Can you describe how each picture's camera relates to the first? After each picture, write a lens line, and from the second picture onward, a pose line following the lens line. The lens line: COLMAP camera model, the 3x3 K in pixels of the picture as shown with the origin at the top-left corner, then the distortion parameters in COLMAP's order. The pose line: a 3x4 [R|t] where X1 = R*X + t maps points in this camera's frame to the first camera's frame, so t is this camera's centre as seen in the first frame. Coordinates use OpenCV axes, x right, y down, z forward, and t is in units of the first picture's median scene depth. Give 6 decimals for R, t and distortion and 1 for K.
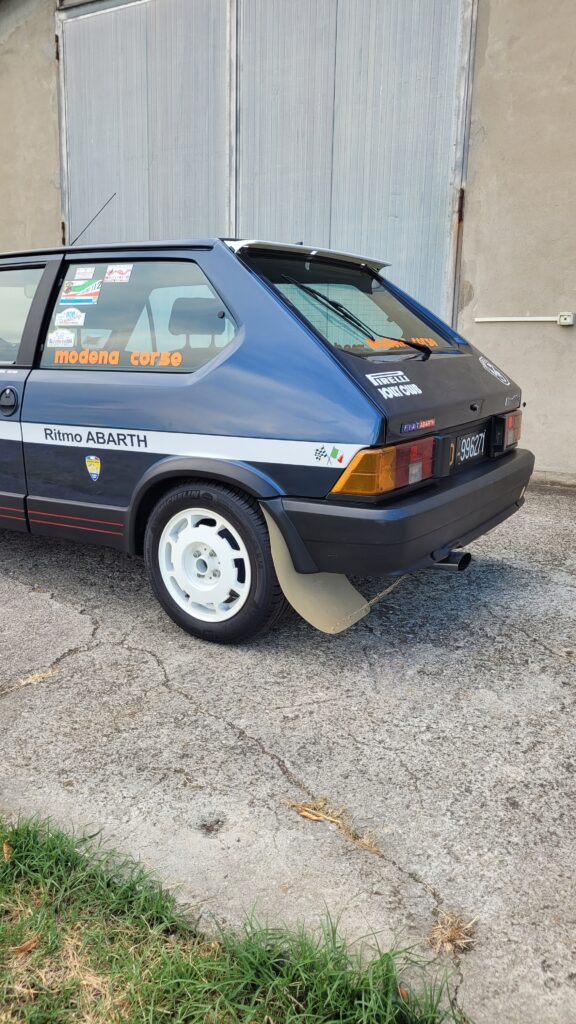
lens RADIAL K [[794.5, 0, 314.2], [0, 794.5, 508.5], [0, 0, 1]] dist [0.043514, -0.035665]
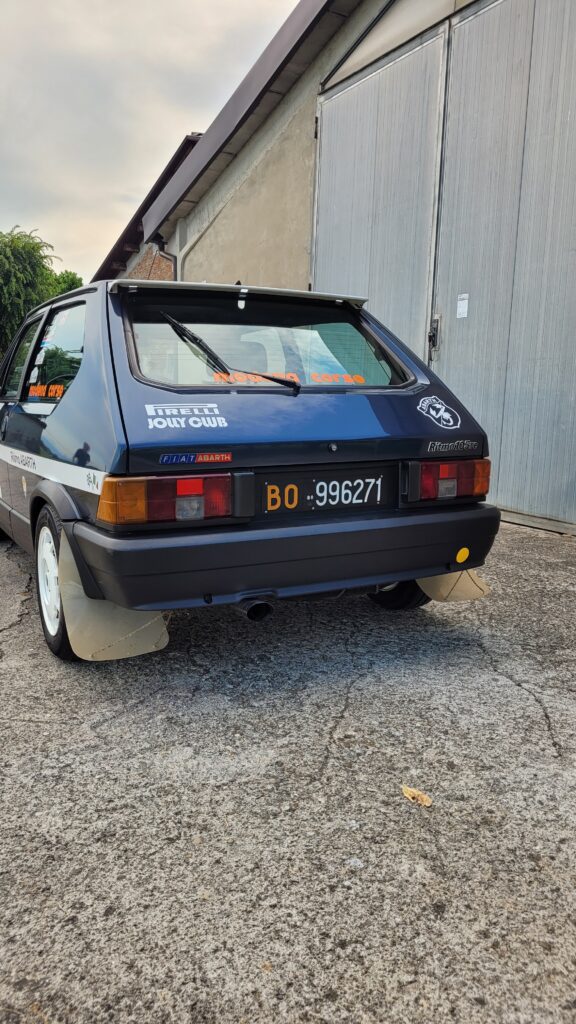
lens RADIAL K [[794.5, 0, 289.0], [0, 794.5, 510.5], [0, 0, 1]] dist [0.043514, -0.035665]
pose [[0.866968, 0.077961, -0.492229, 0.578770], [-0.111761, 0.992947, -0.039579, -0.014148], [0.485671, 0.089326, 0.869566, 0.189709]]
